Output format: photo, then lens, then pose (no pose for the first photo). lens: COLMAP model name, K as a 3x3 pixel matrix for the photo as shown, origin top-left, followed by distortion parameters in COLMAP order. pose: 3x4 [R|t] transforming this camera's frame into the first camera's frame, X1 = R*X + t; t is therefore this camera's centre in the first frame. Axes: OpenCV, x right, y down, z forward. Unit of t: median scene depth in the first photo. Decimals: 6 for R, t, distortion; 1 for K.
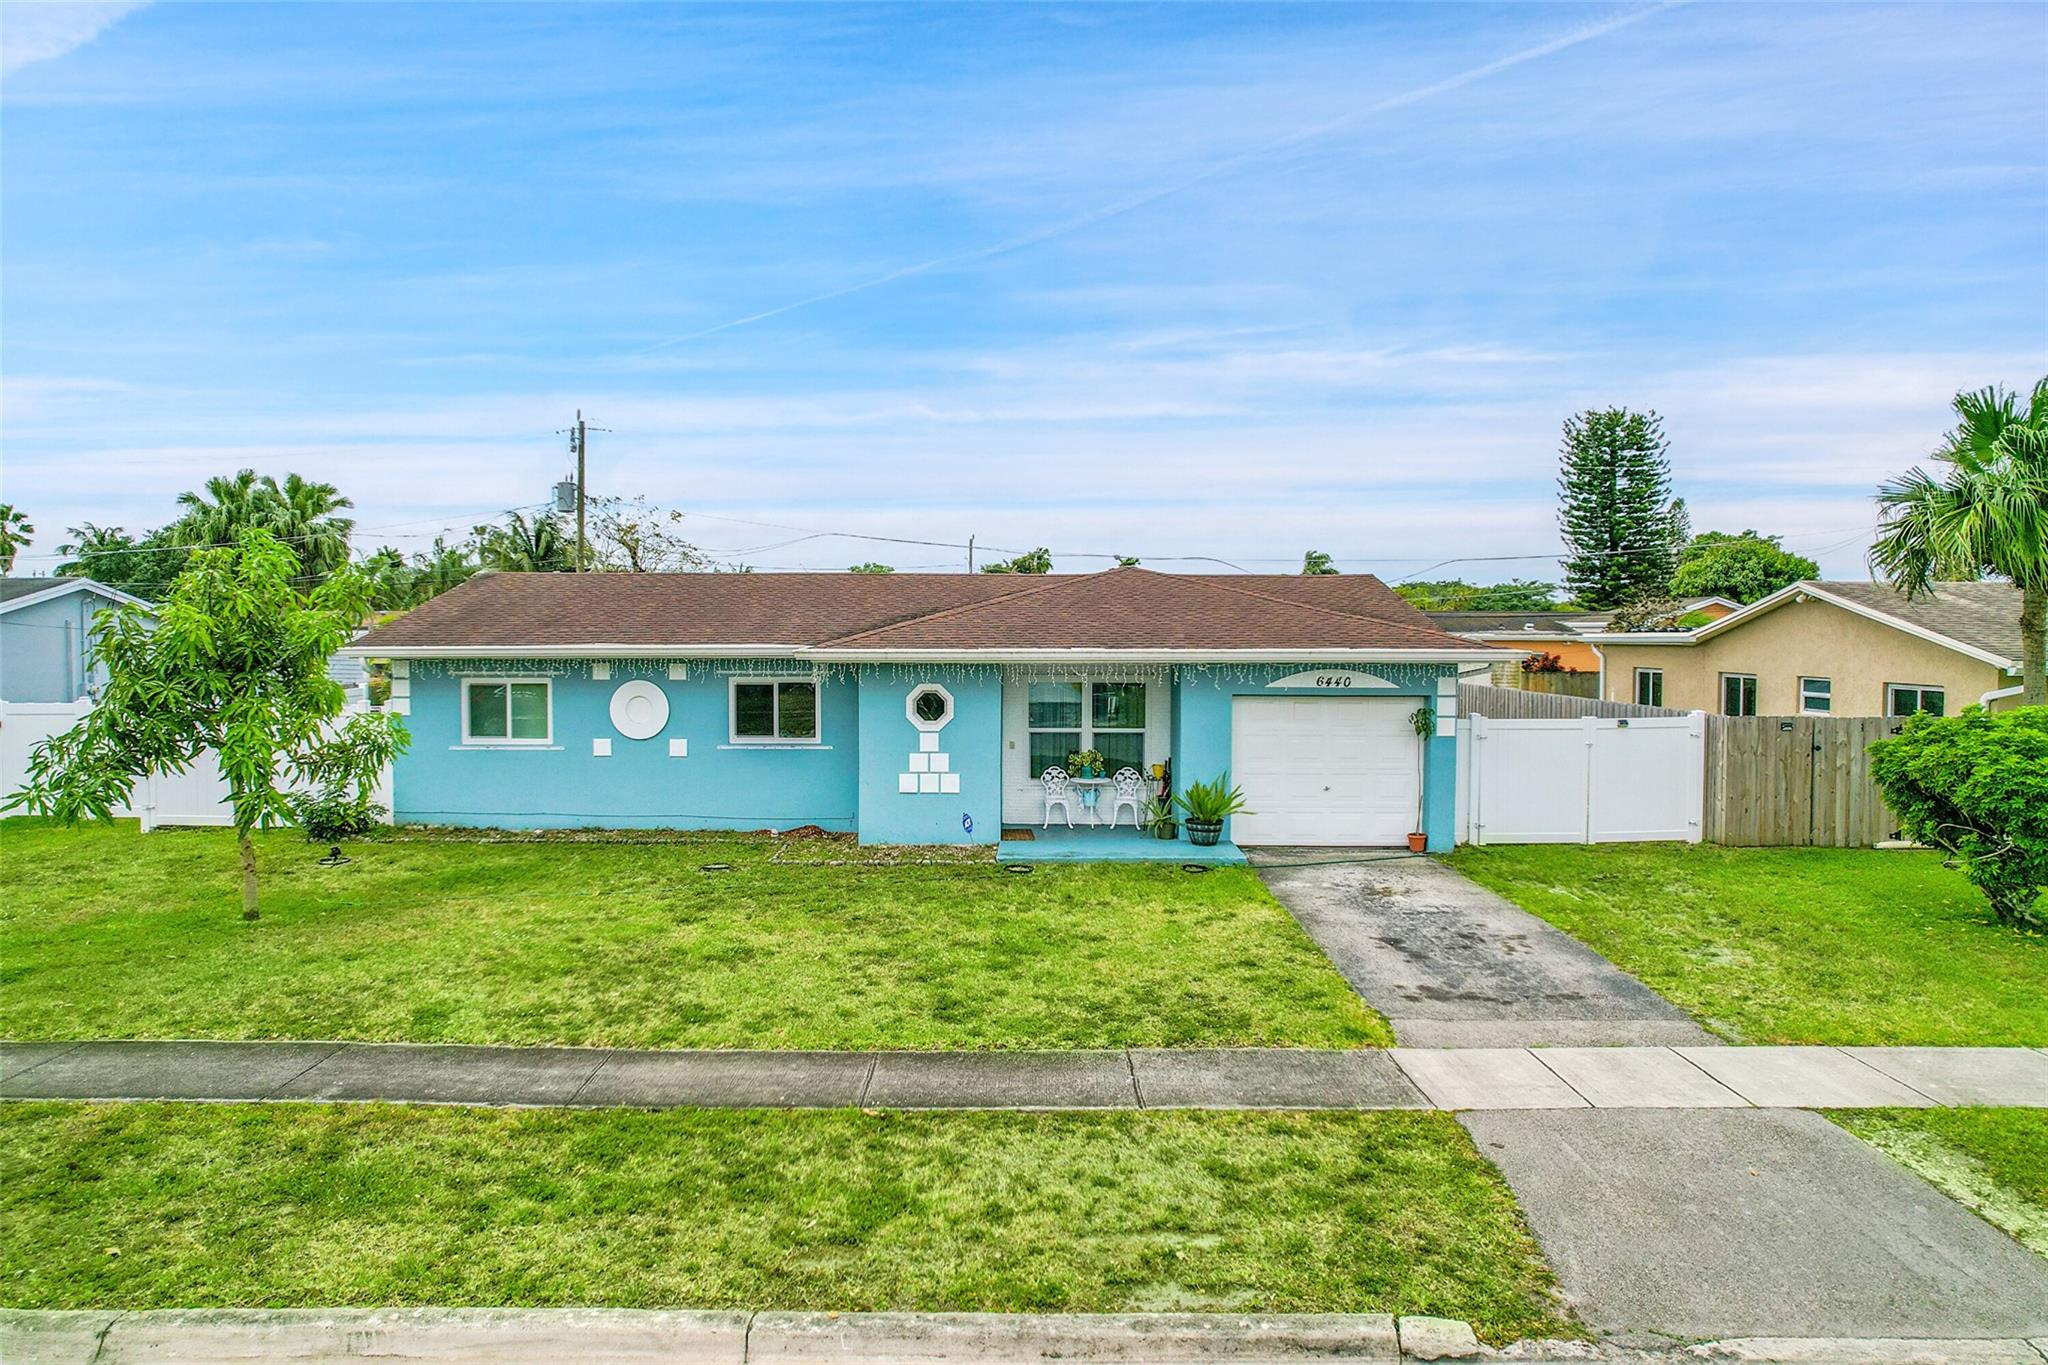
lens RADIAL K [[1303.9, 0, 1033.9], [0, 1303.9, 679.7], [0, 0, 1]] dist [-0.072219, 0.063304]
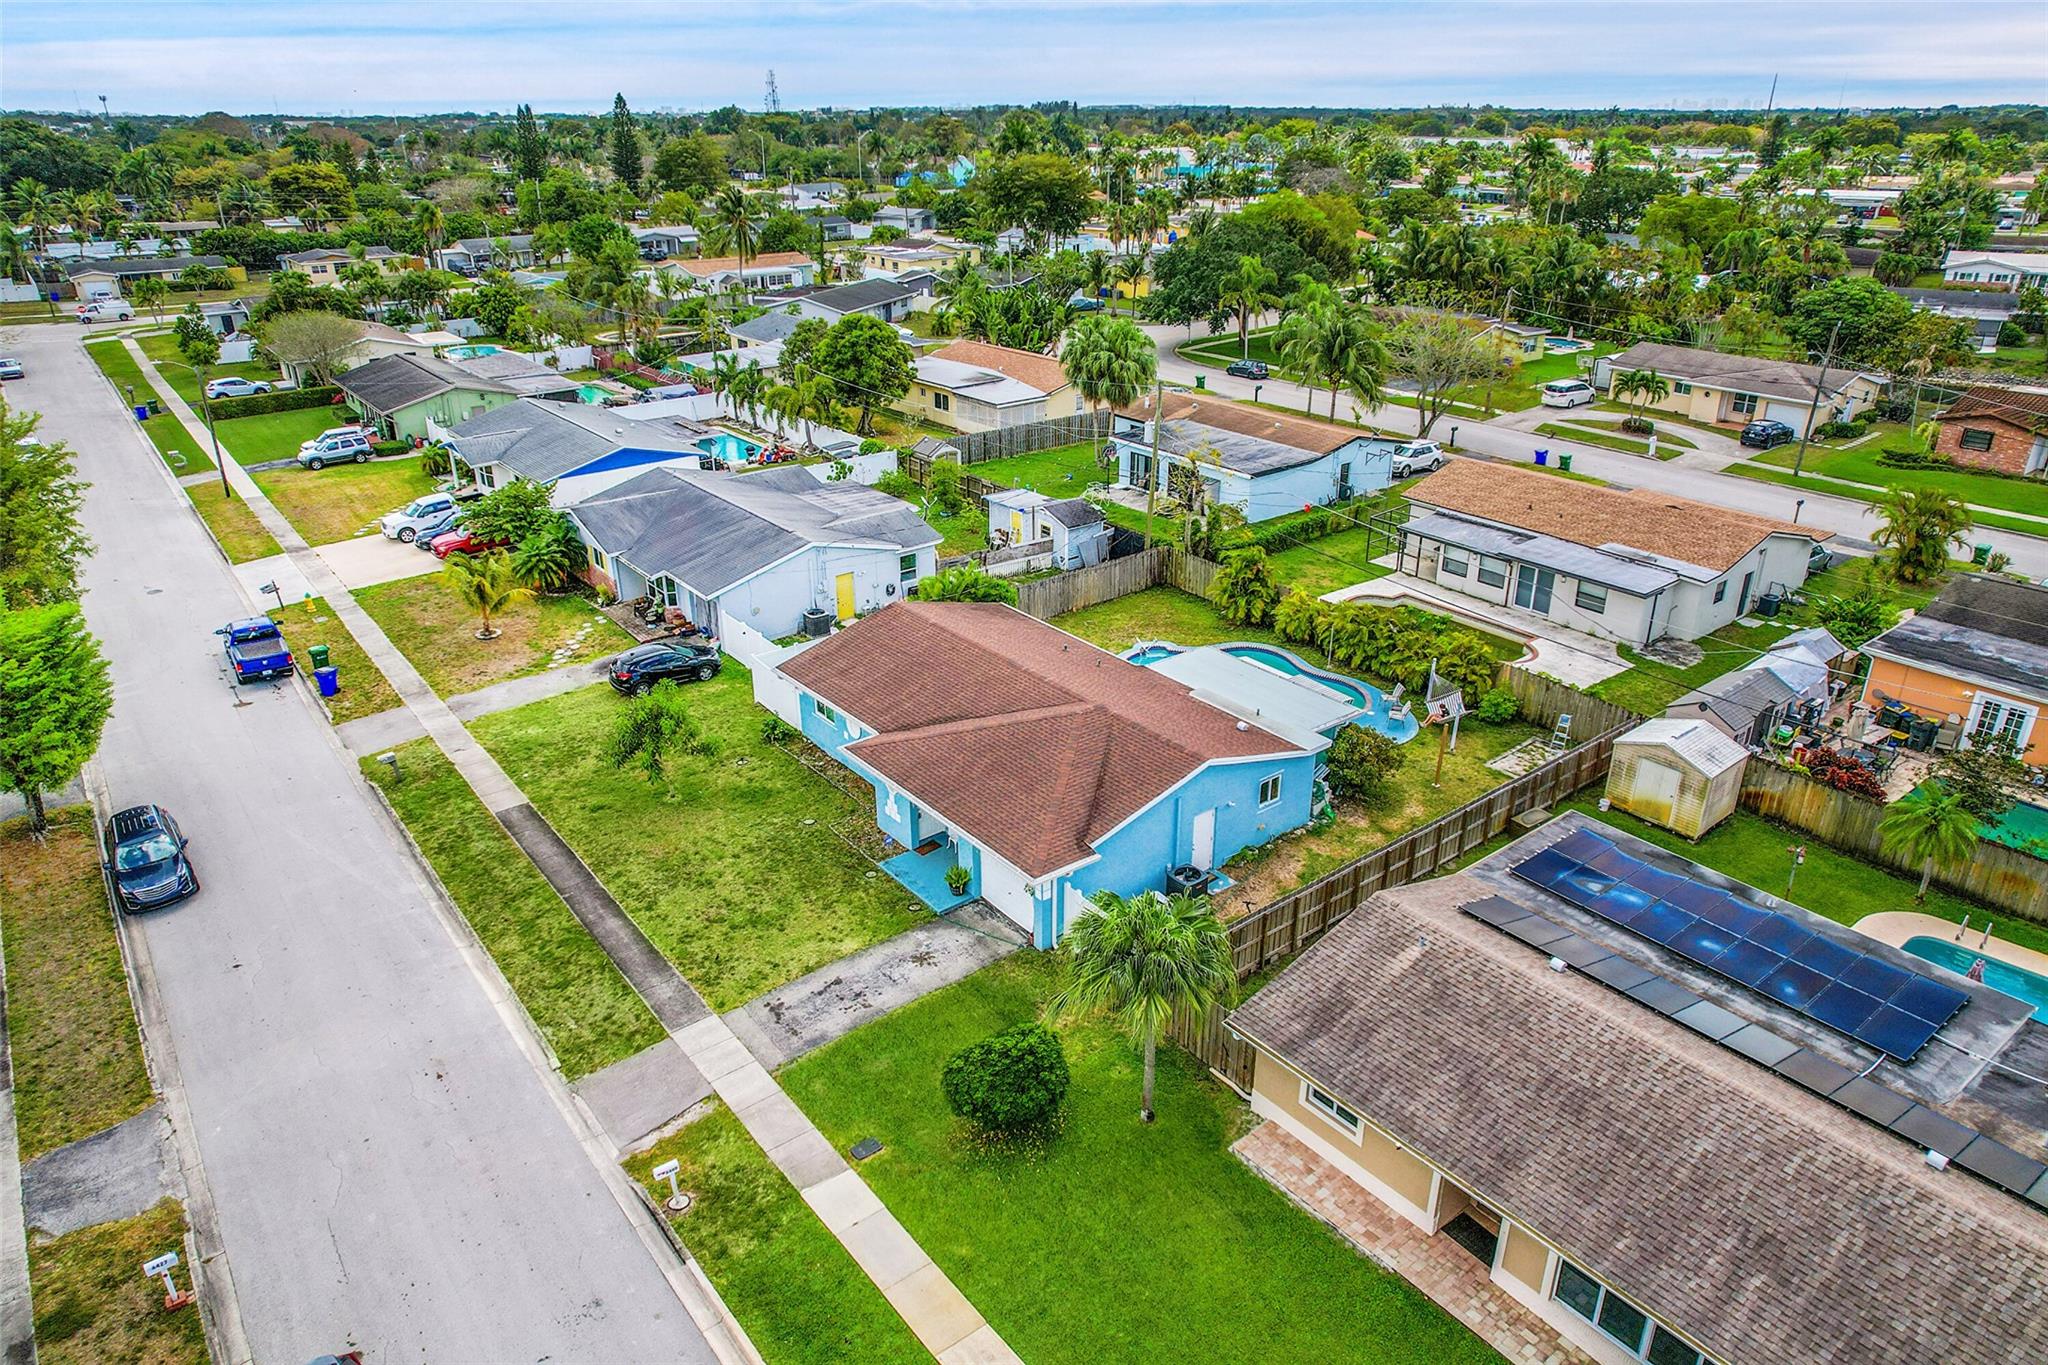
lens RADIAL K [[1303.9, 0, 1033.9], [0, 1303.9, 679.7], [0, 0, 1]] dist [-0.072219, 0.063304]
pose [[0.613331, 0.315969, -0.723870, 3.321338], [-0.028318, 0.924701, 0.379639, -2.037463], [0.789318, -0.212346, 0.576096, -0.076519]]
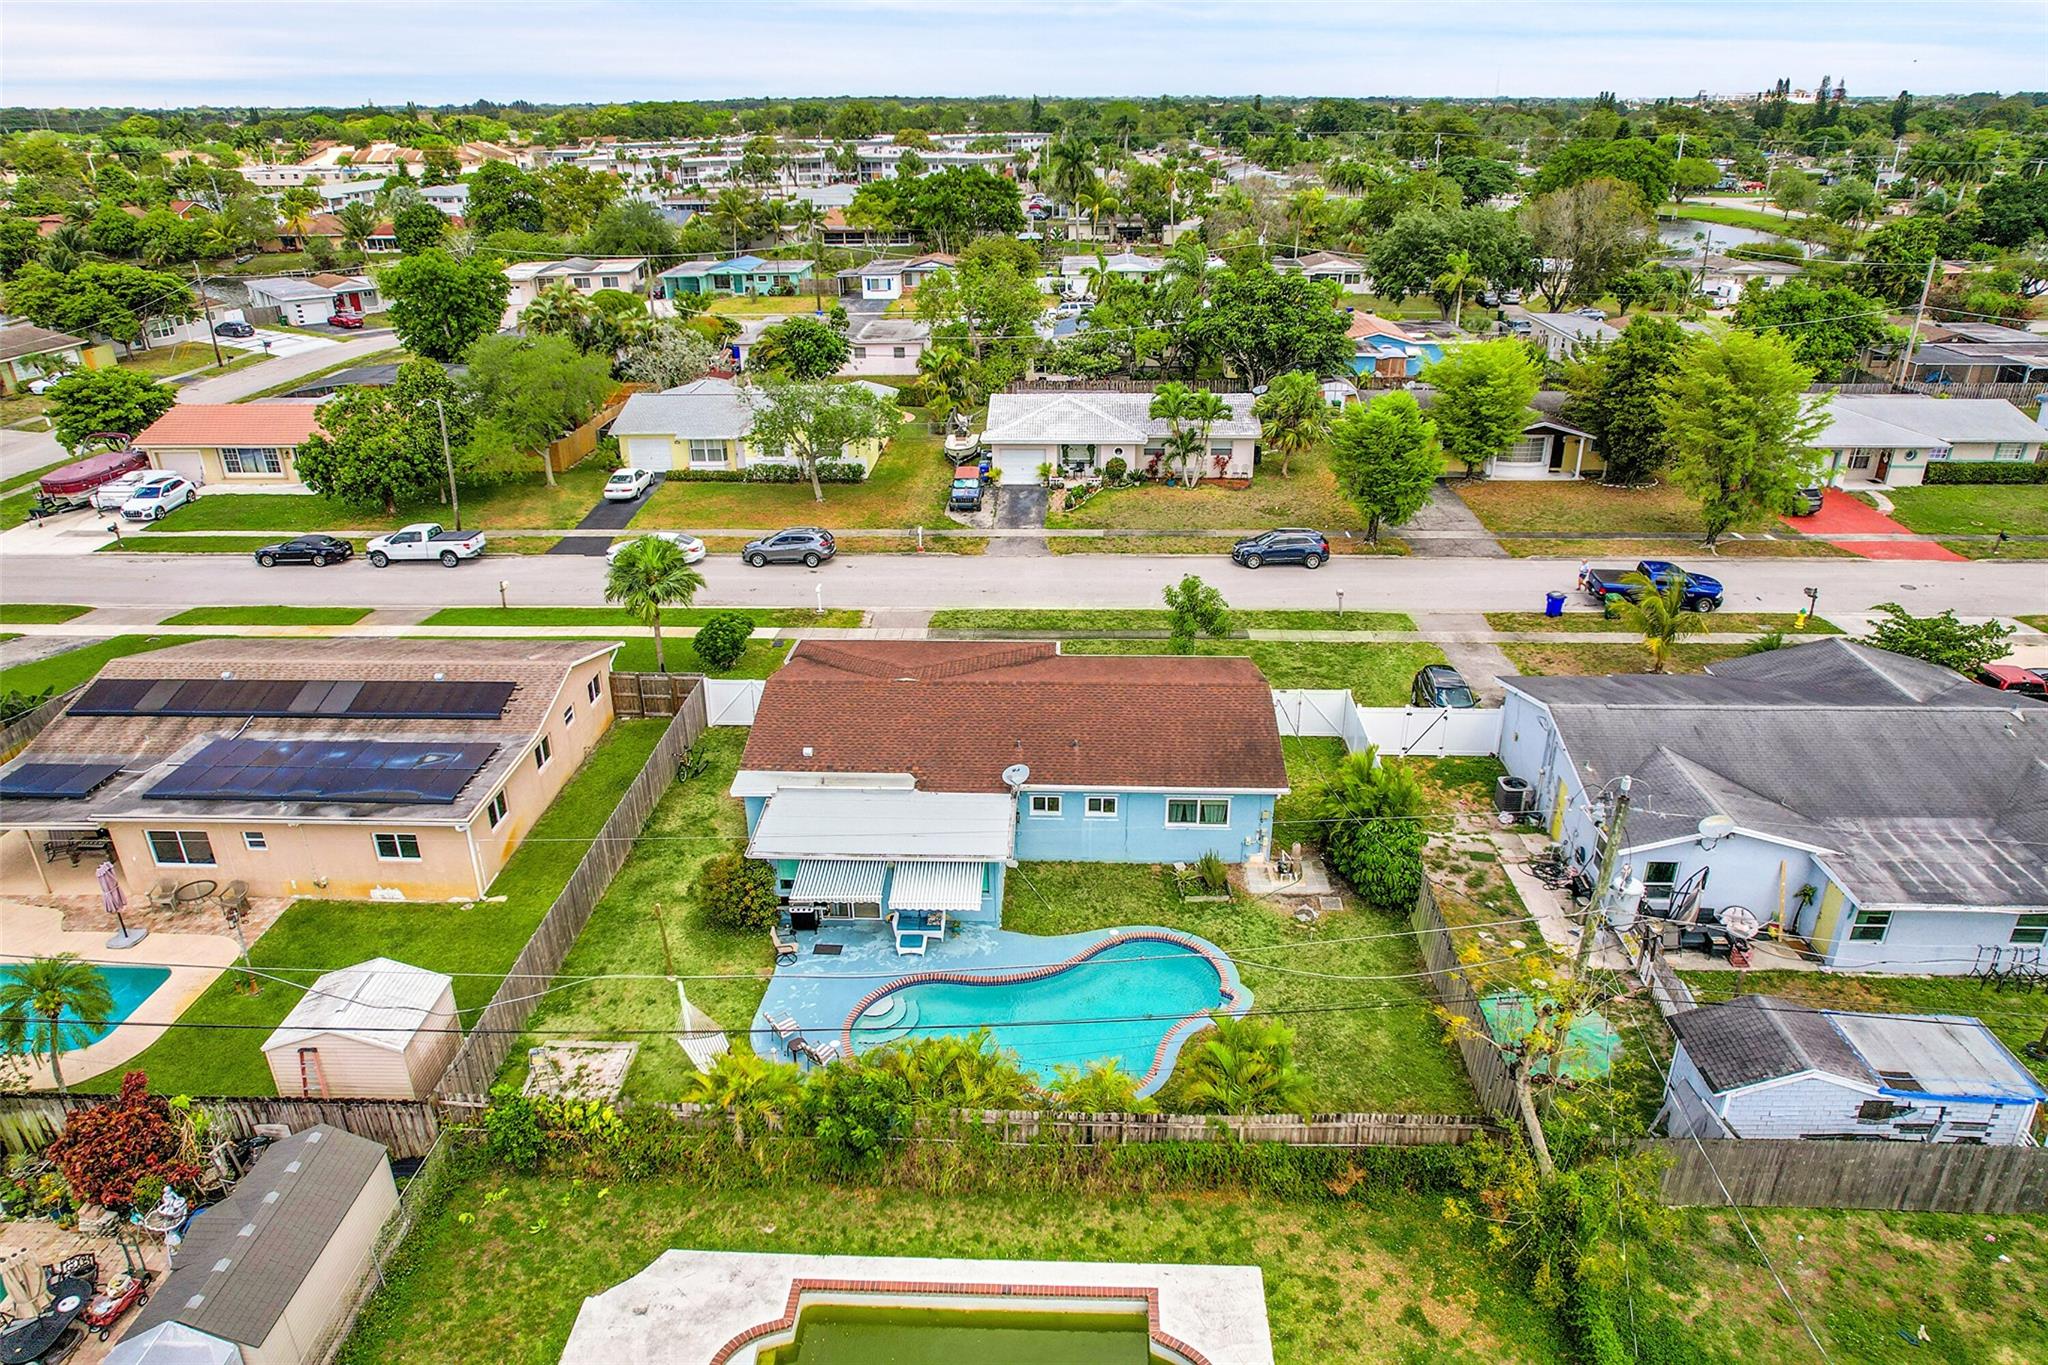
lens RADIAL K [[1303.9, 0, 1033.9], [0, 1303.9, 679.7], [0, 0, 1]] dist [-0.072219, 0.063304]
pose [[-0.999150, -0.012481, 0.039281, -0.472719], [0.006406, 0.894441, 0.447139, -2.375043], [-0.040715, 0.447011, -0.893601, 7.002297]]
